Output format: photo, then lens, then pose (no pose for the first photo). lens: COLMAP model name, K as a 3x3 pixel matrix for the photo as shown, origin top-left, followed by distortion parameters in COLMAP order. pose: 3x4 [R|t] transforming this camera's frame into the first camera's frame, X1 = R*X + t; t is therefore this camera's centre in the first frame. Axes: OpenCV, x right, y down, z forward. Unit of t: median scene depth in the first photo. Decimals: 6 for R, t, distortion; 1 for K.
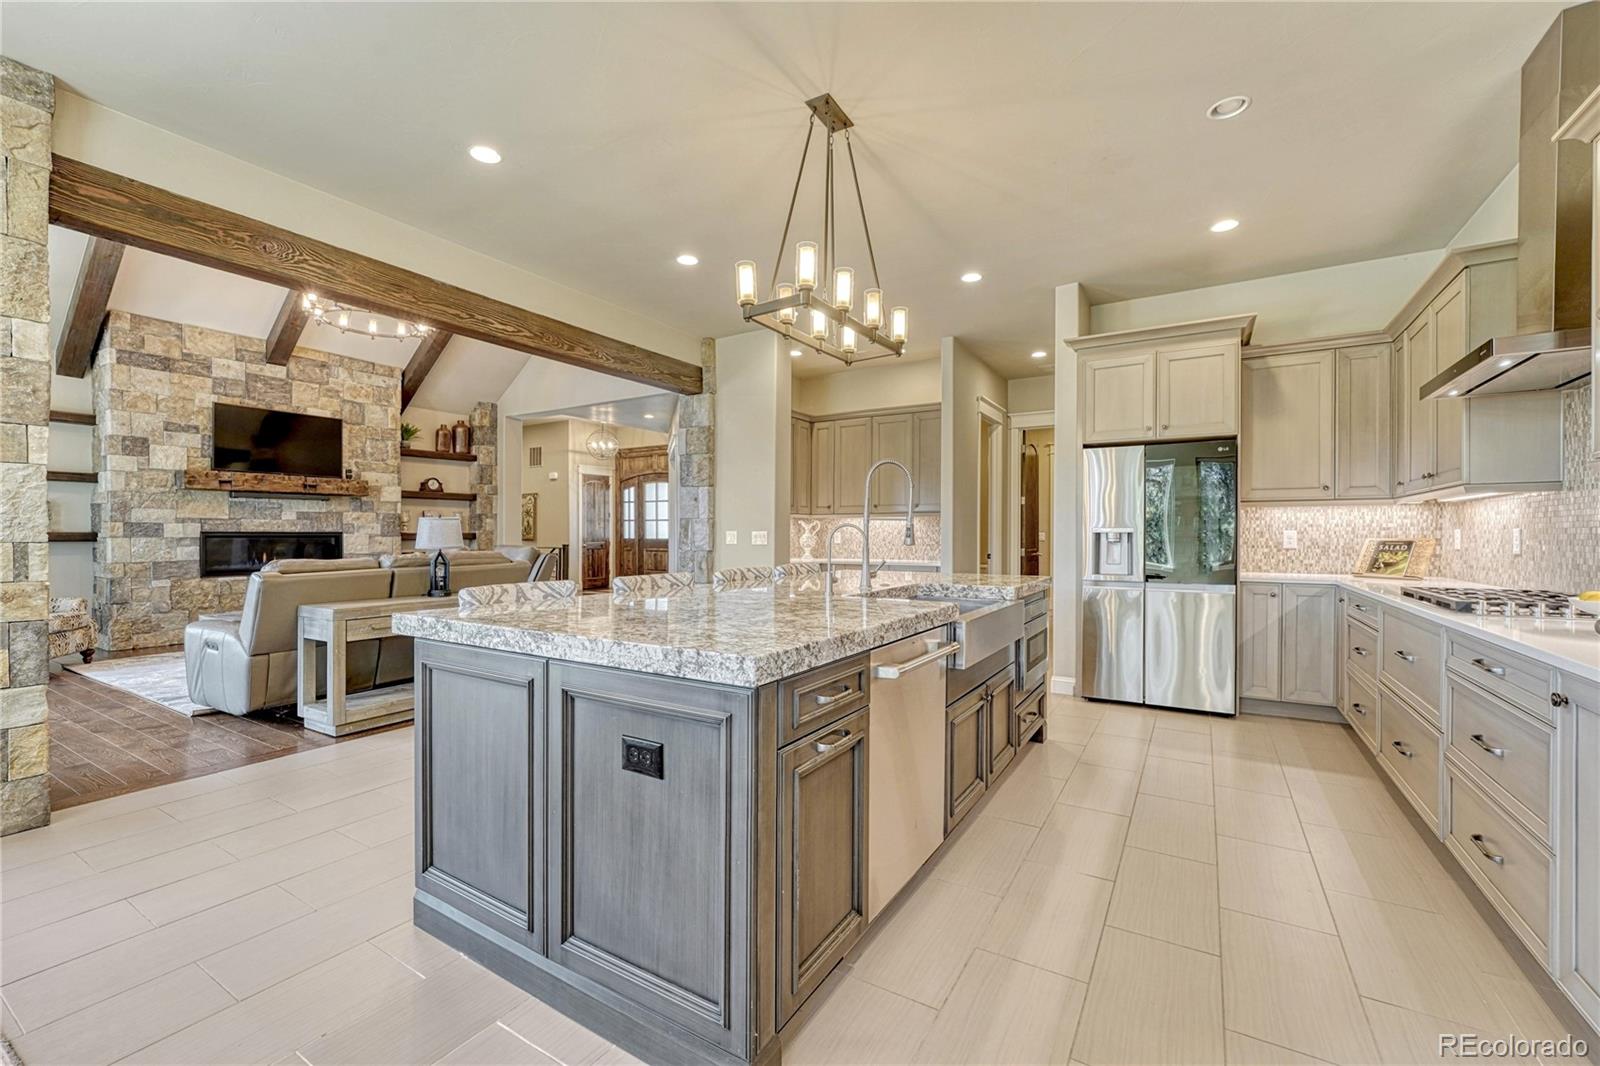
lens RADIAL K [[666.5, 0, 800.6], [0, 666.5, 535.3], [0, 0, 1]] dist [-0.011106, 0.001638]
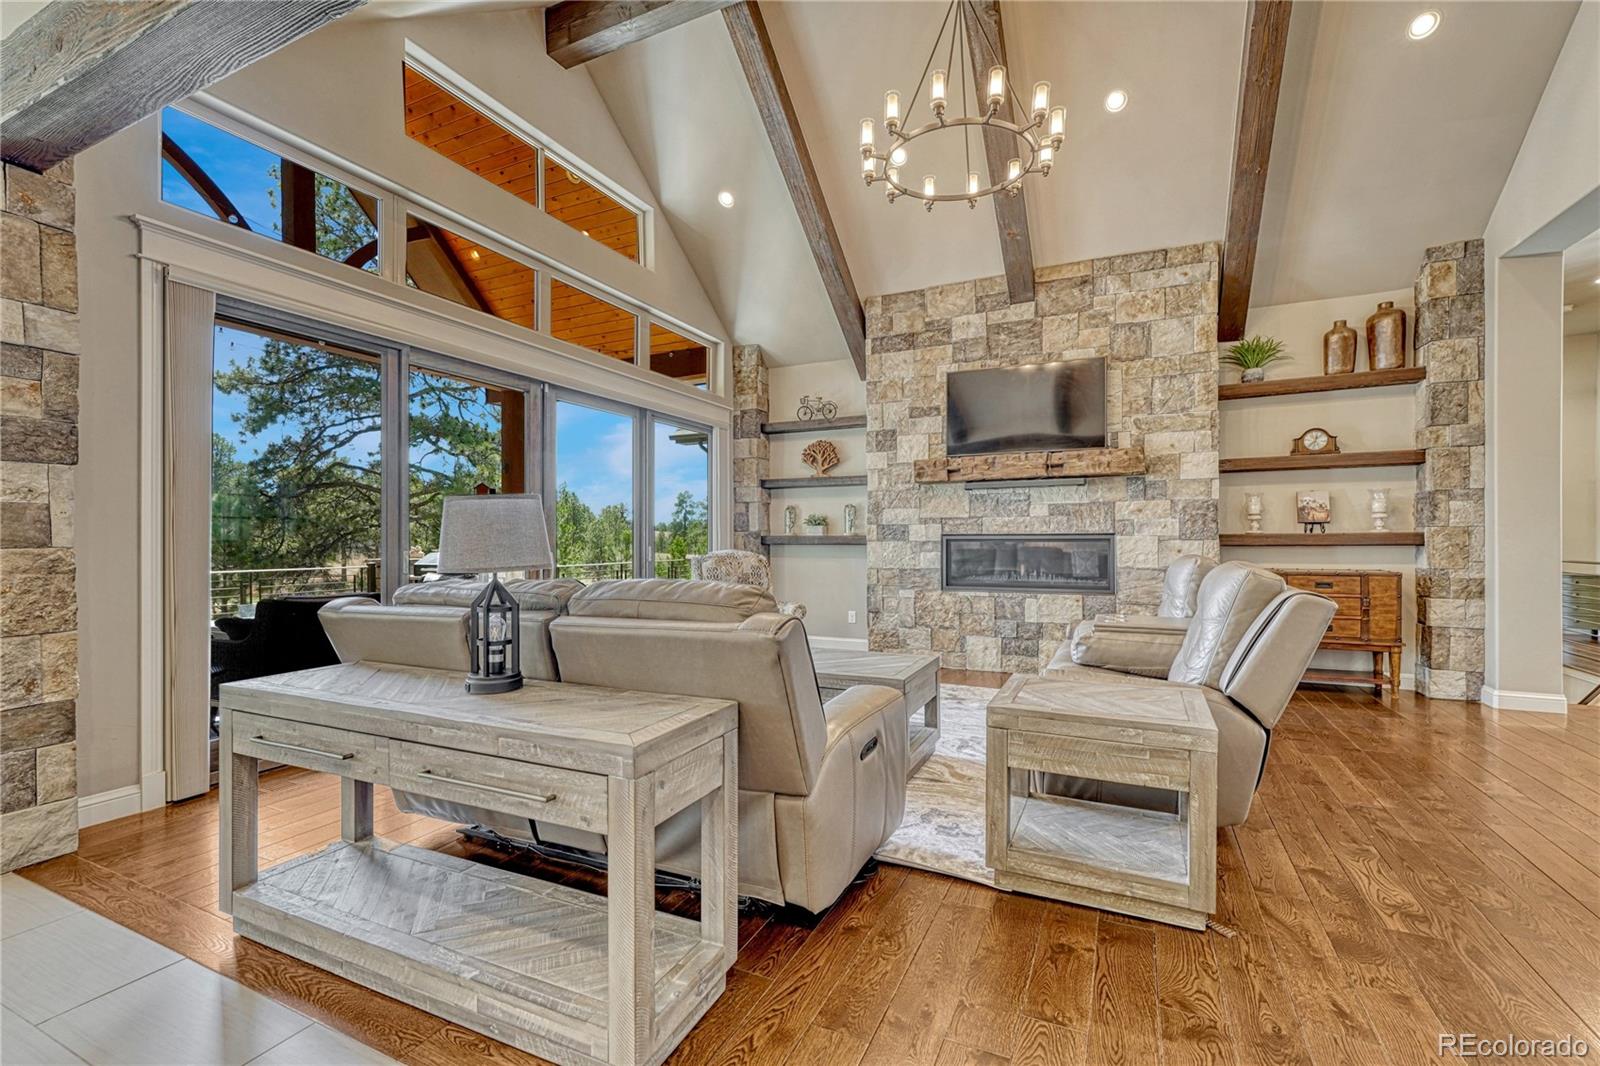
lens RADIAL K [[685.7, 0, 800.4], [0, 685.7, 541.0], [0, 0, 1]] dist [-0.005375, -0.000323]
pose [[0.100776, 0.001714, -0.994908, -0.076257], [0.002467, 0.999995, 0.001972, 0.000944], [0.994906, -0.002653, 0.100772, 0.728160]]
